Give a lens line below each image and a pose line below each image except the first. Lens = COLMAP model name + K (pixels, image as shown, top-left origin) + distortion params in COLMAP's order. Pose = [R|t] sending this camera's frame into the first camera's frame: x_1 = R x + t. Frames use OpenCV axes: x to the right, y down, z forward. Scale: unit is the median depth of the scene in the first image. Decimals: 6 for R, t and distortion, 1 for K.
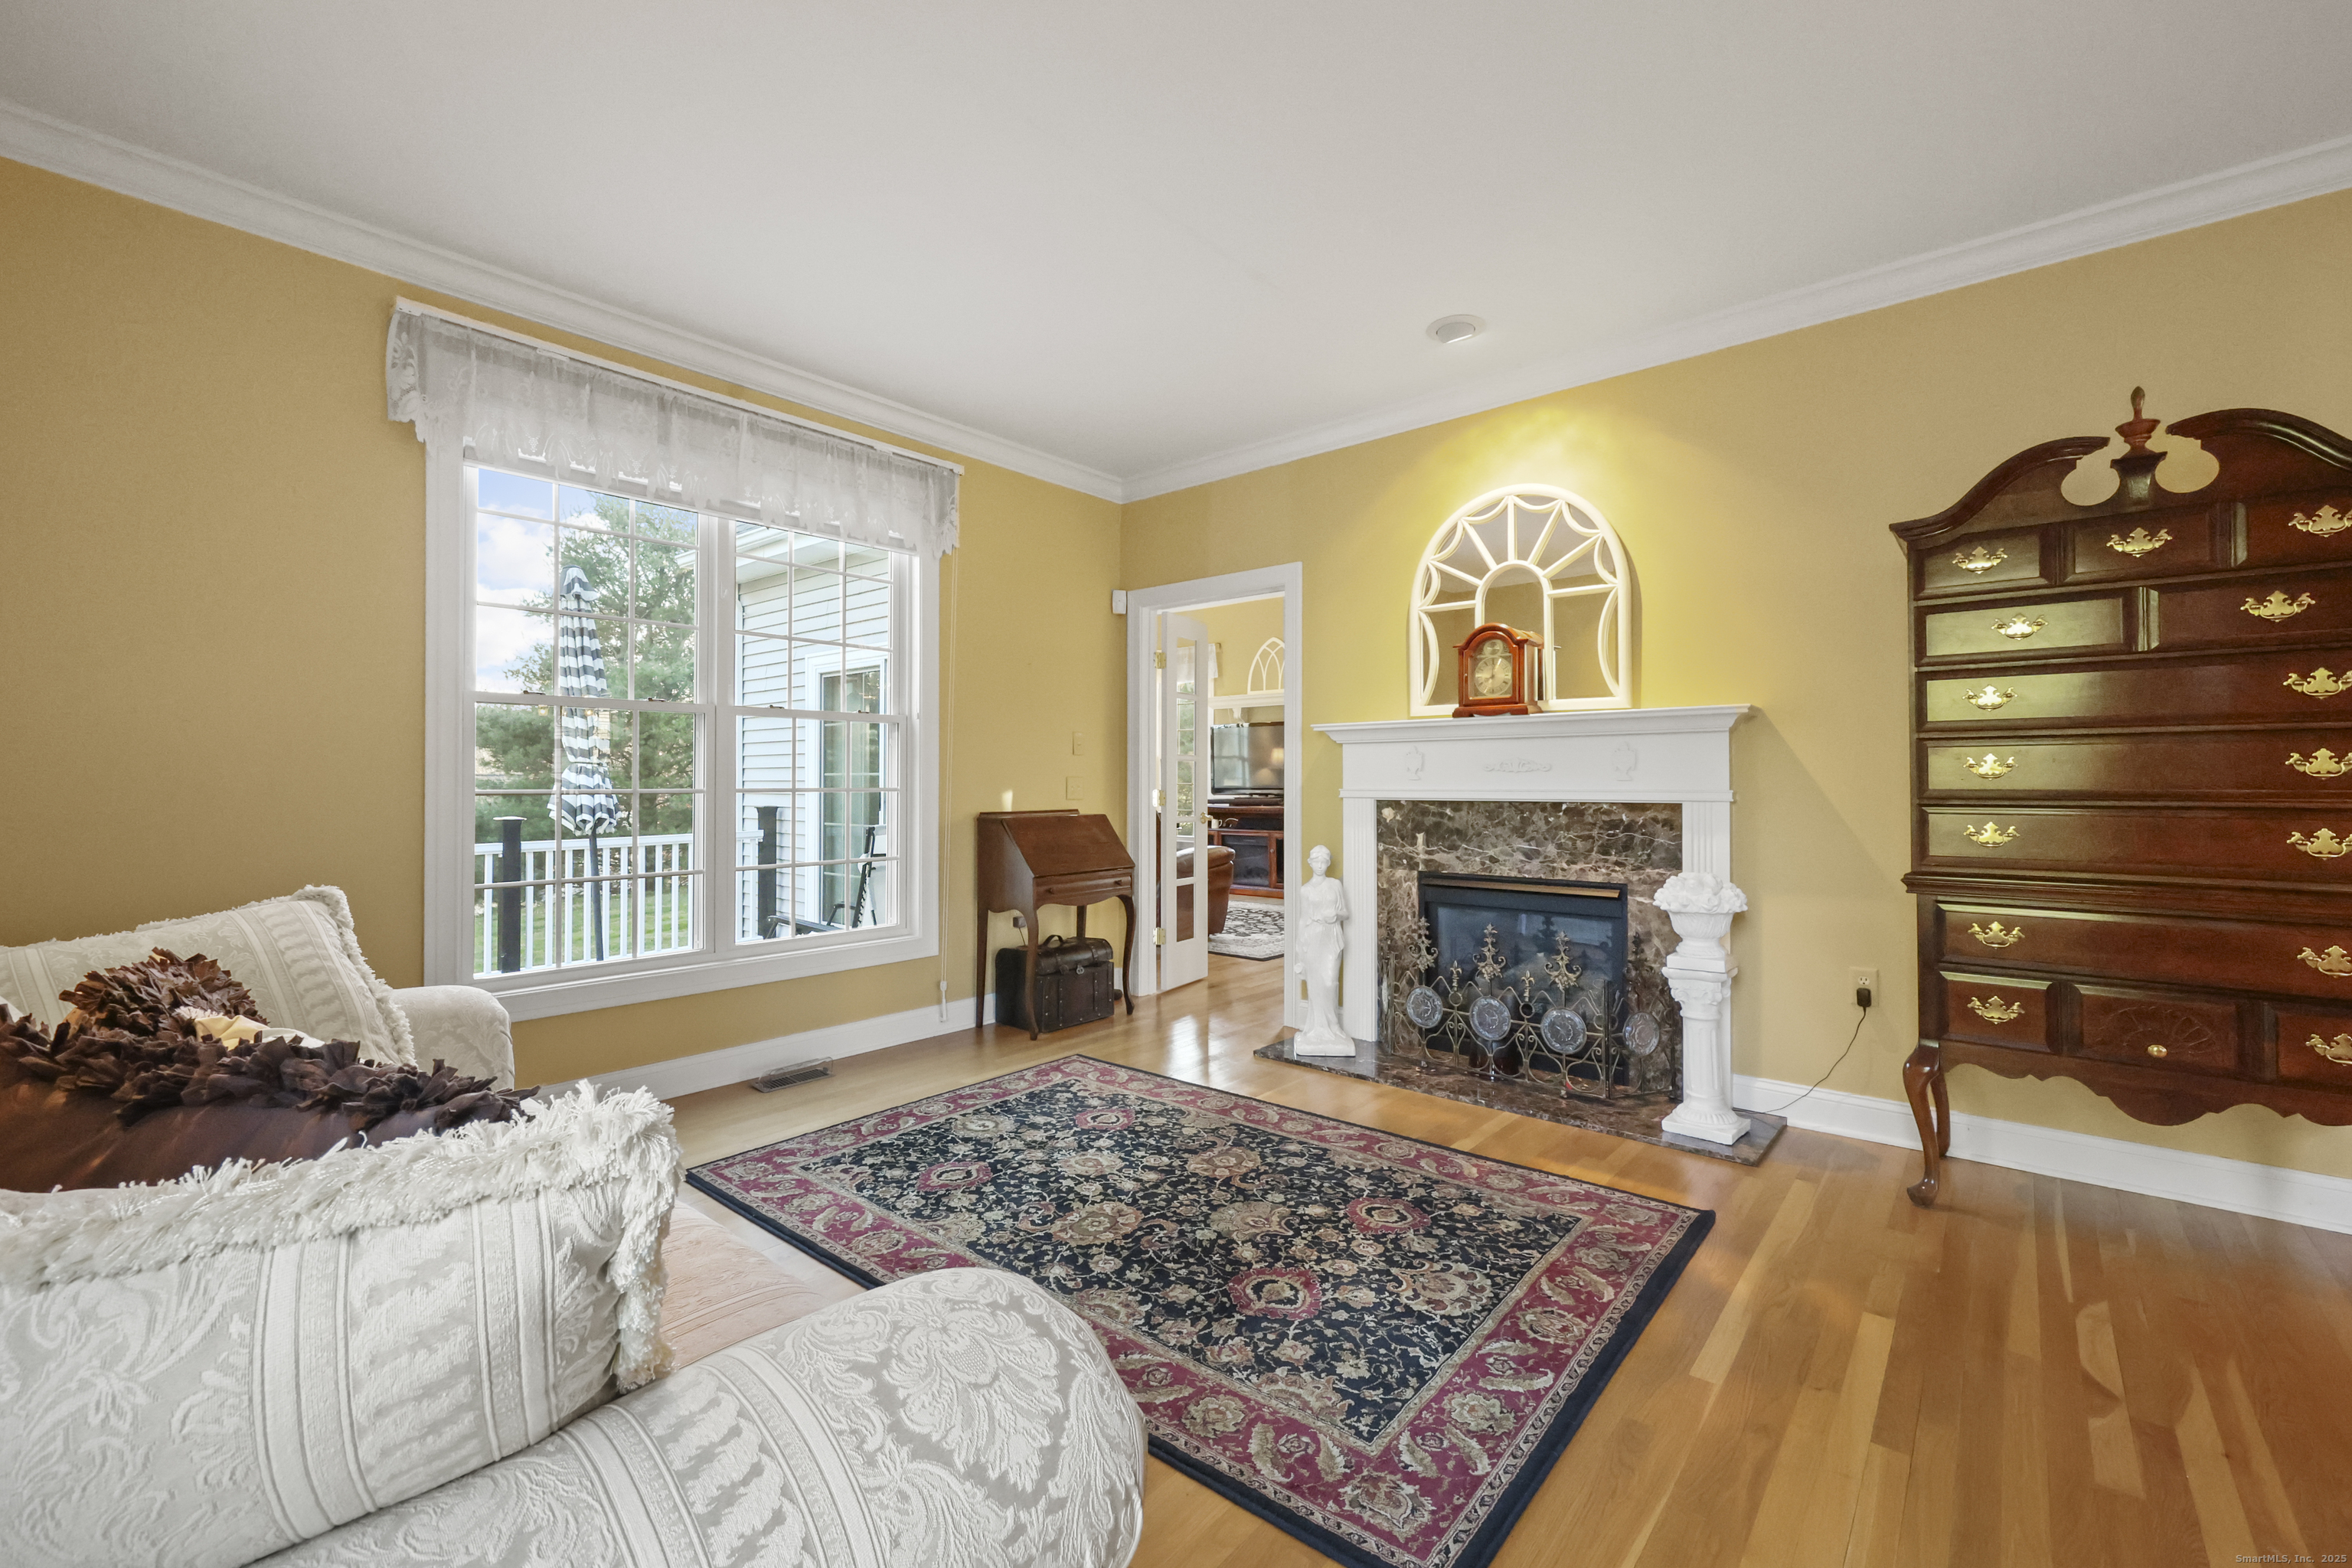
lens RADIAL K [[942.5, 0, 1153.4], [0, 942.5, 775.3], [0, 0, 1]] dist [0.002440, -0.000128]
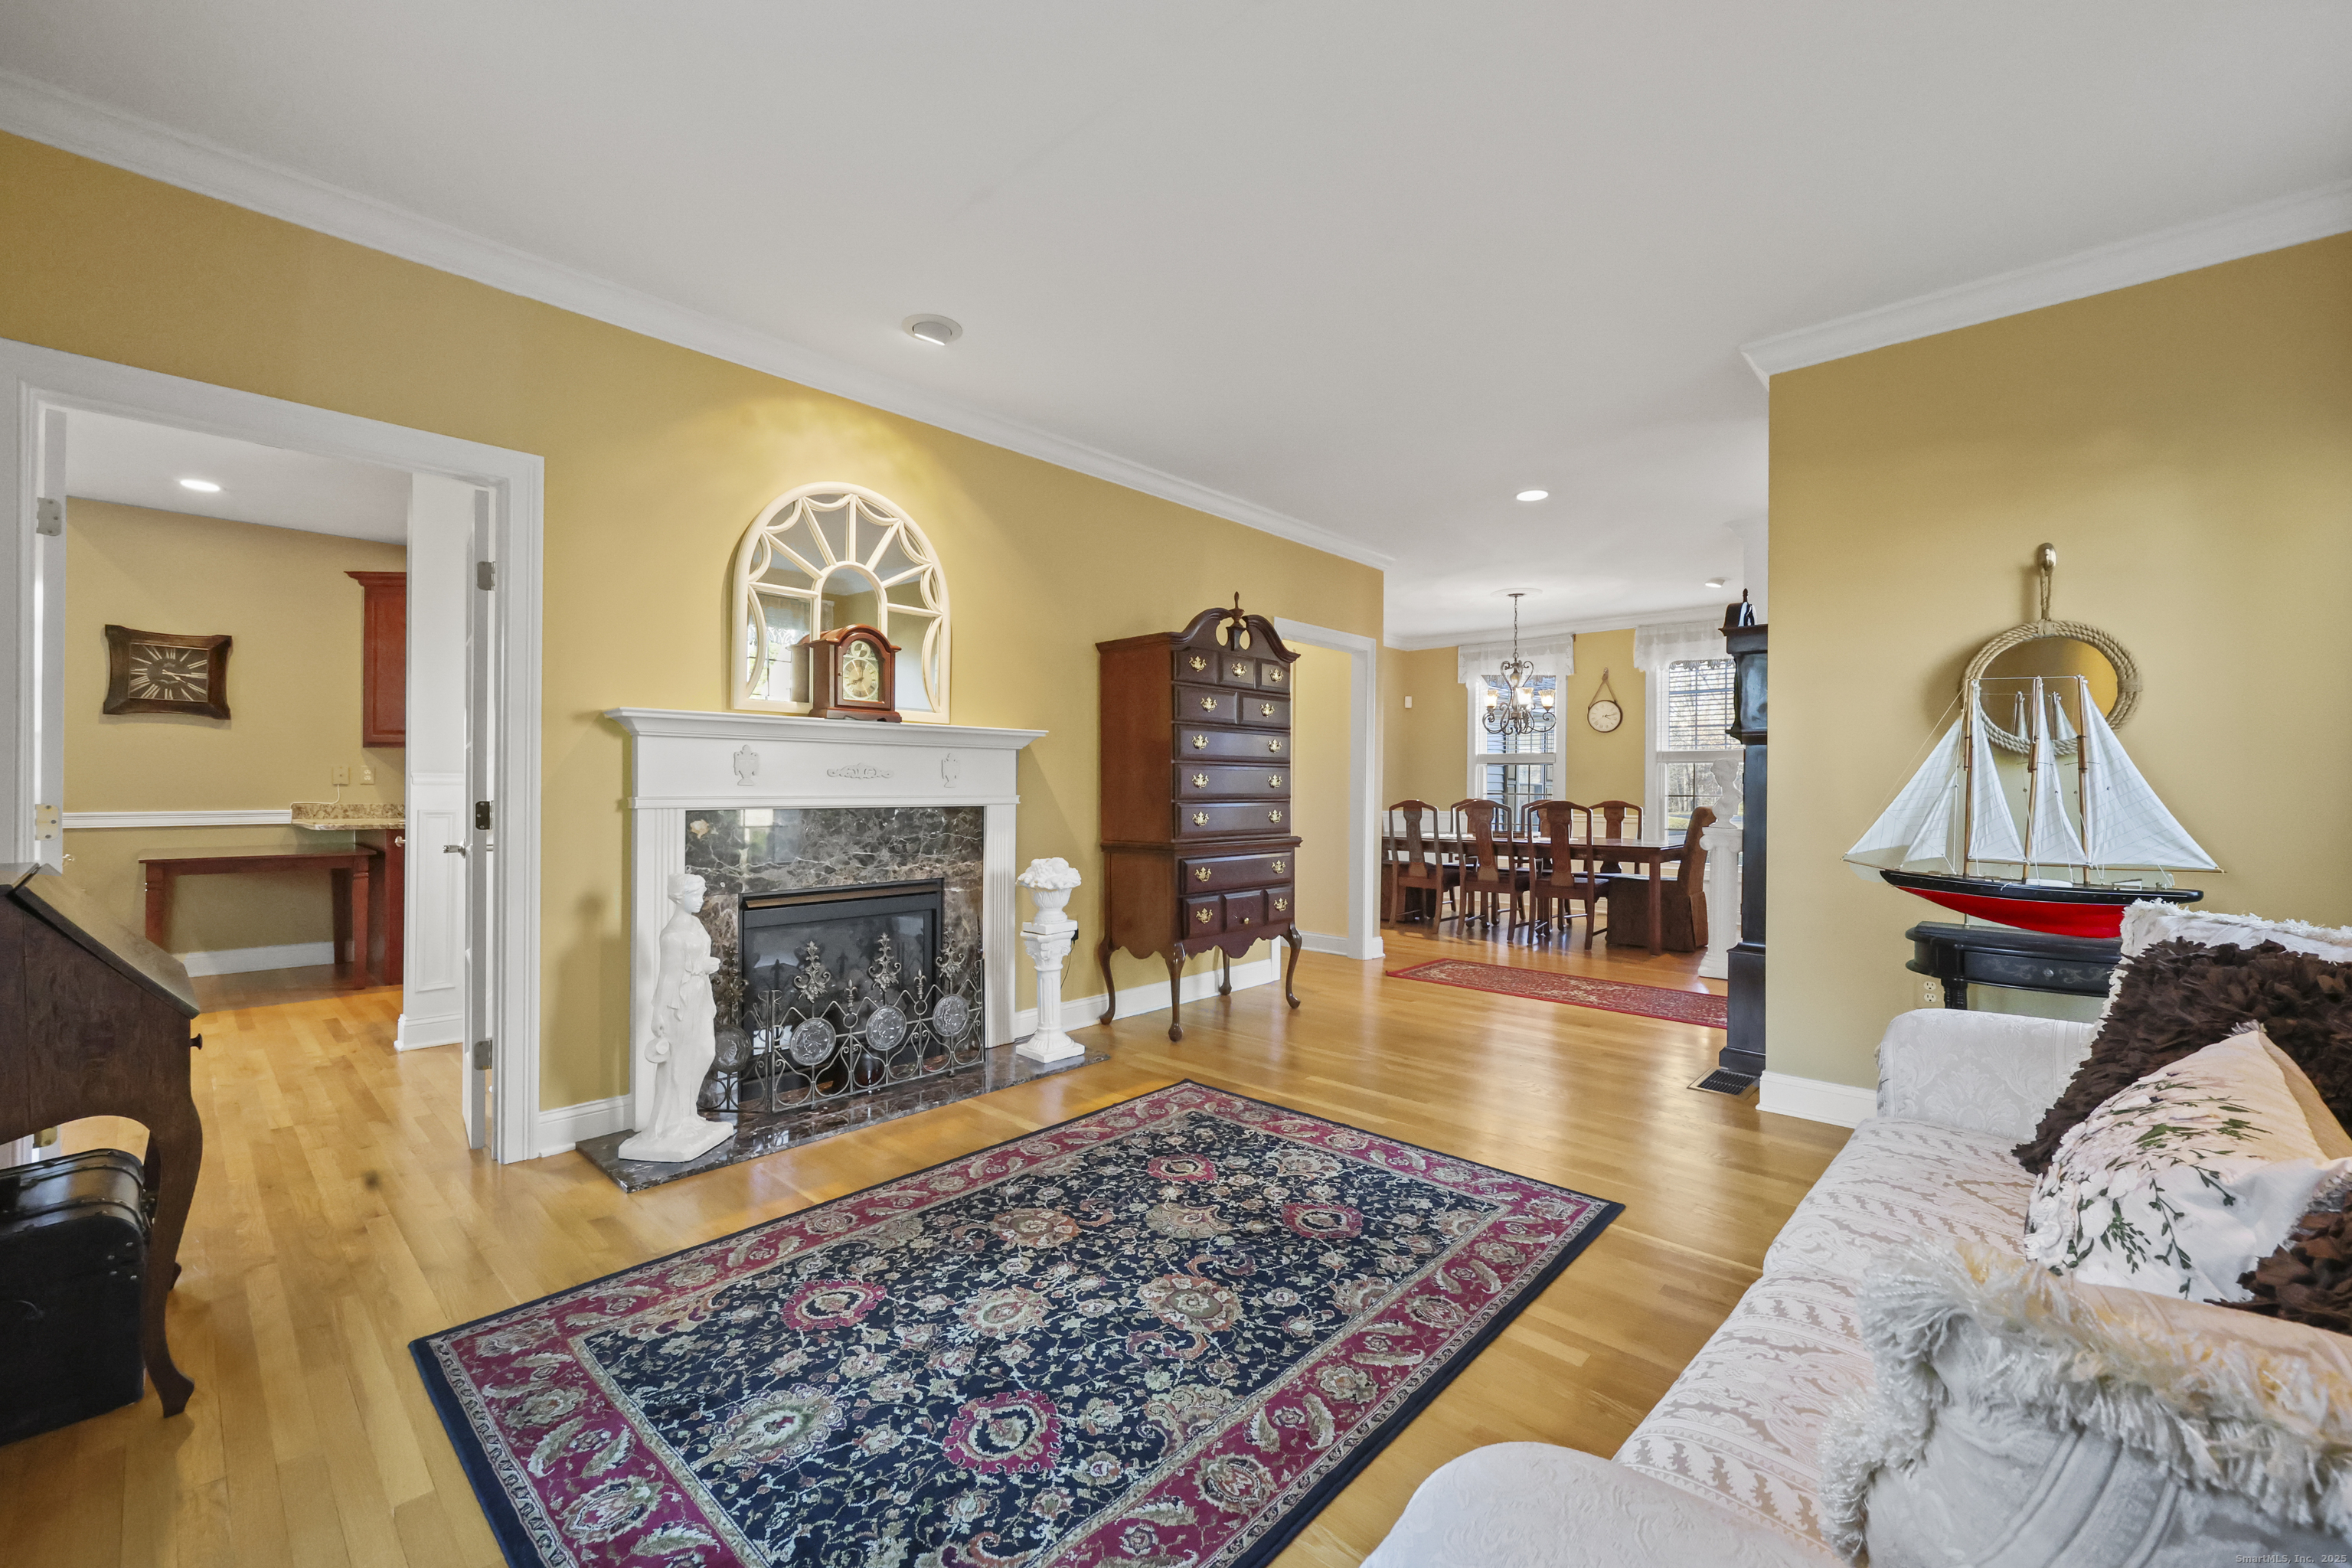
lens RADIAL K [[942.5, 0, 1181.3], [0, 942.5, 790.6], [0, 0, 1]] dist [0.002440, -0.000128]
pose [[0.053565, -0.000894, 0.998564, -0.786393], [-0.011932, 0.999928, 0.001535, 0.005620], [-0.998493, -0.011998, 0.053550, 0.827343]]
